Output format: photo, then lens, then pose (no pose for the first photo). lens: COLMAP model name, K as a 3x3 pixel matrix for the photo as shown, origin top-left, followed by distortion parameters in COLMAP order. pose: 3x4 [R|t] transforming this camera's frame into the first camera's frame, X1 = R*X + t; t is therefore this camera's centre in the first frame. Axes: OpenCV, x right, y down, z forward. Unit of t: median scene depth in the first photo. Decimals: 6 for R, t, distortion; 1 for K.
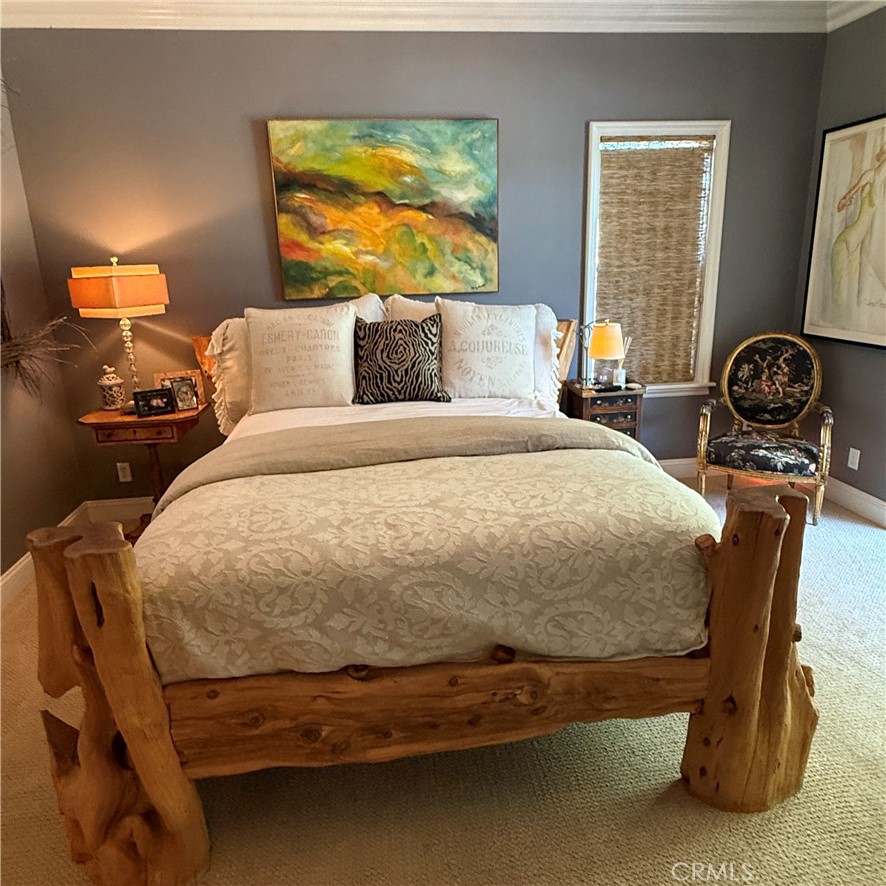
lens RADIAL K [[641.6, 0, 443.0], [0, 641.6, 443.0], [0, 0, 1]] dist [-0.000898, -0.000986]
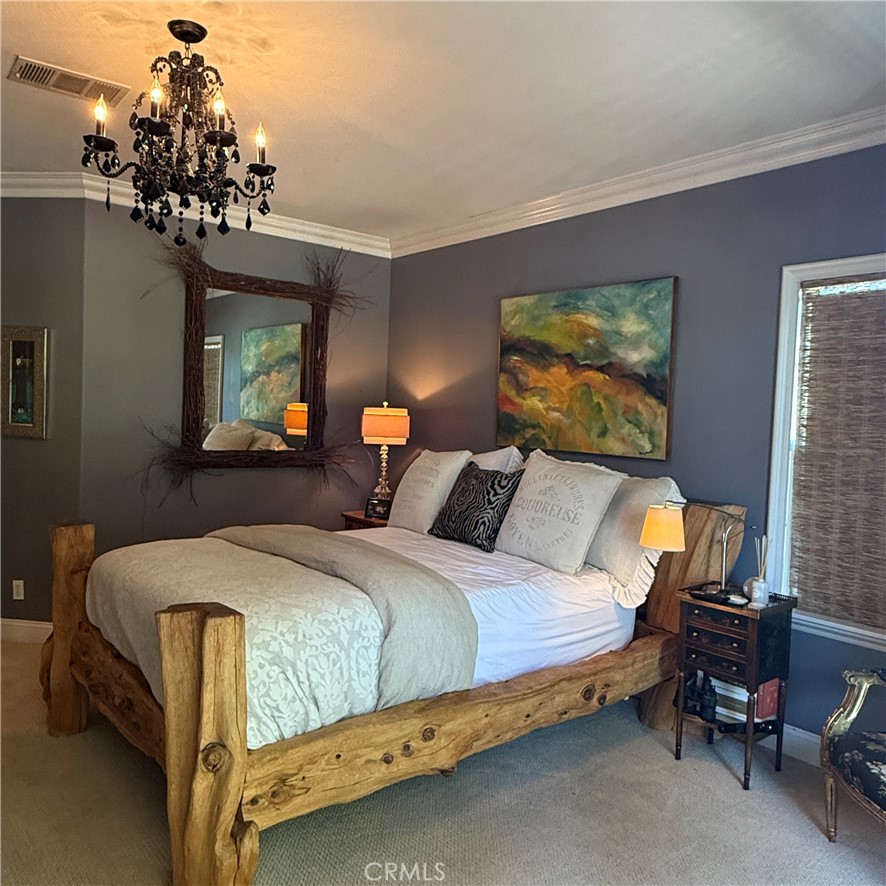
lens RADIAL K [[746.8, 0, 443.0], [0, 746.8, 443.0], [0, 0, 1]] dist [-0.003031, -0.002373]
pose [[0.526116, 0.087163, -0.845934, 0.819236], [-0.287372, 0.954440, -0.080383, -0.097568], [0.800387, 0.285389, 0.527194, 0.240191]]
